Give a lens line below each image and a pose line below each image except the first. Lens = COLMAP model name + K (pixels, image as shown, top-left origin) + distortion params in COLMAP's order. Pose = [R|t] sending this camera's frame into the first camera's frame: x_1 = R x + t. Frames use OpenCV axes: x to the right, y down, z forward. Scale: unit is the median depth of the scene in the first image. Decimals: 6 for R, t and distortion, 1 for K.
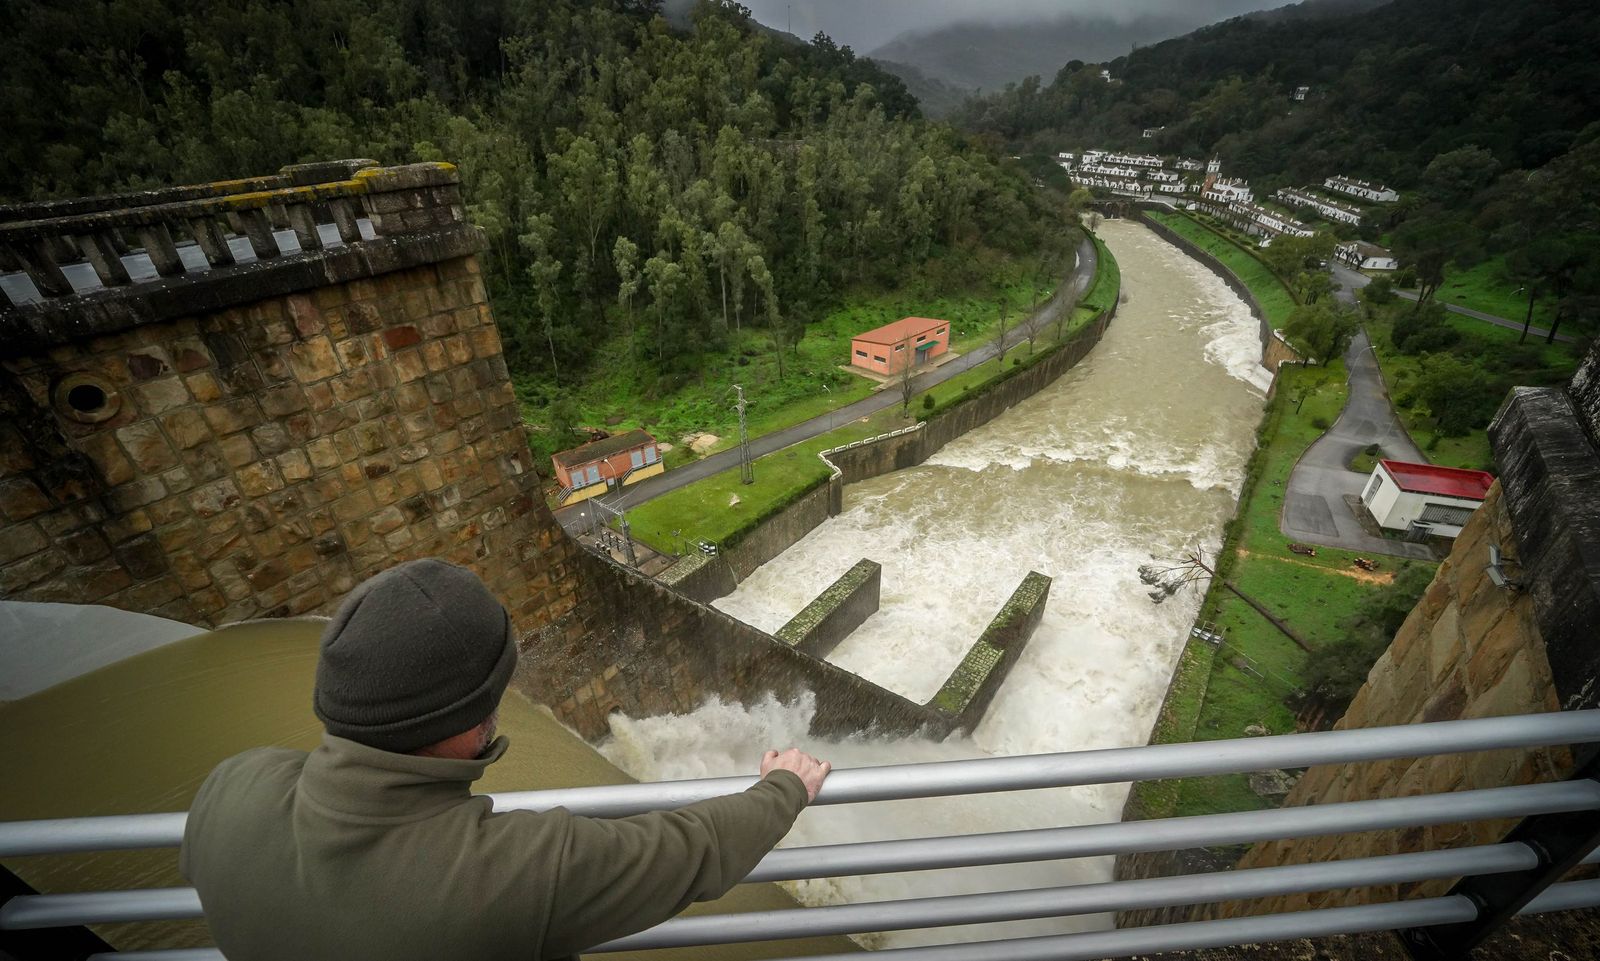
lens RADIAL K [[655.5, 0, 801.1], [0, 655.5, 544.4], [0, 0, 1]] dist [-0.023487, -0.000032]
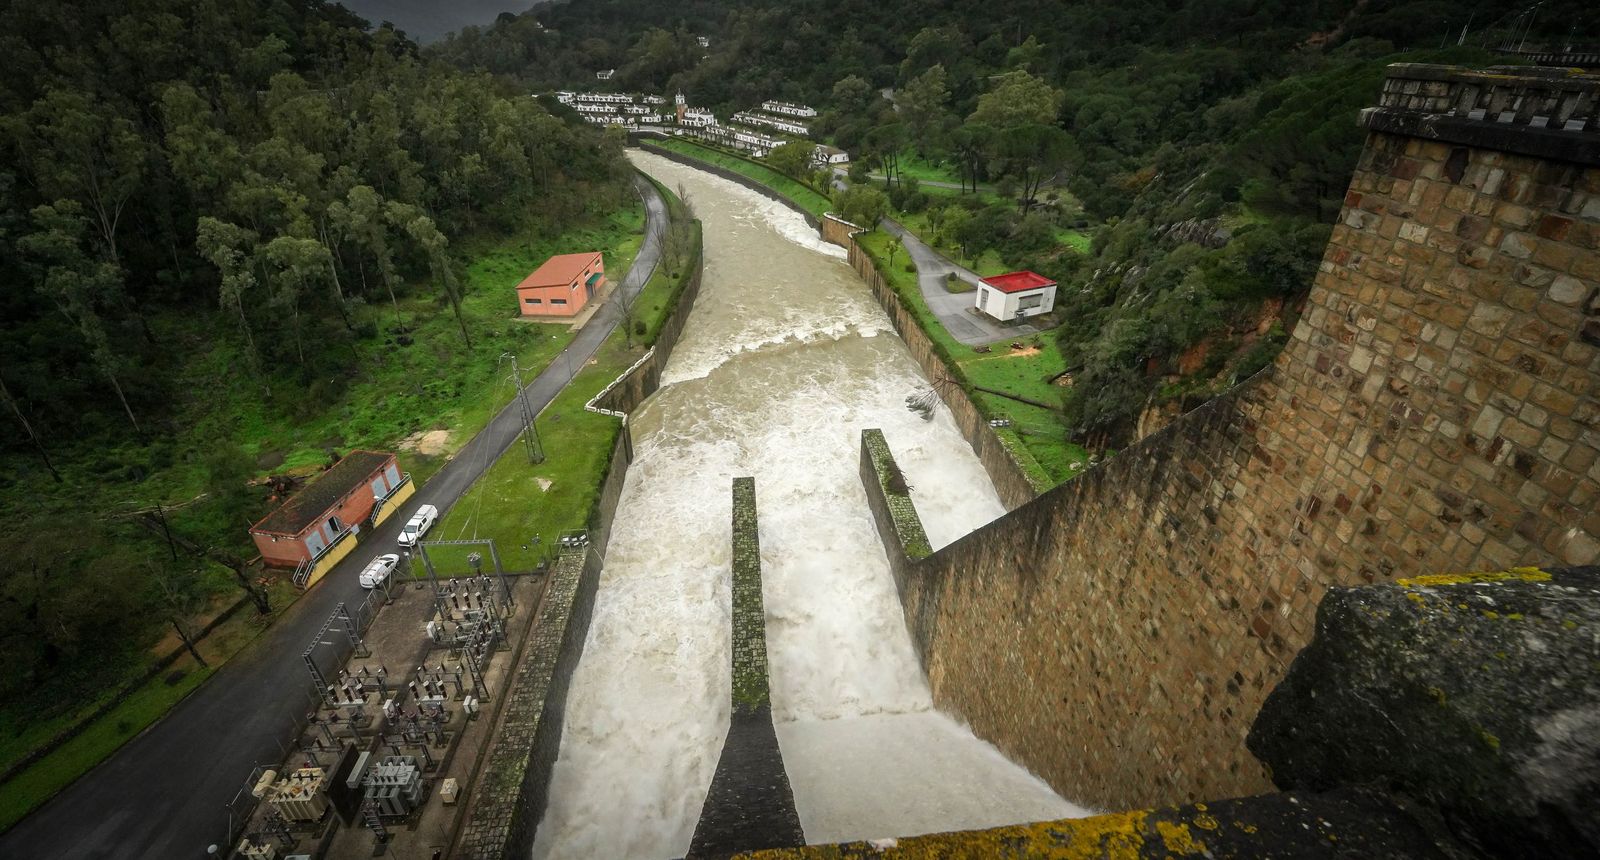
lens RADIAL K [[653.8, 0, 804.9], [0, 653.8, 388.5], [0, 0, 1]] dist [-0.023538, -0.000213]
pose [[0.725716, -0.303339, 0.617512, -0.234779], [0.375303, 0.926793, 0.014201, -0.046582], [-0.576614, 0.221449, 0.786433, 0.084316]]
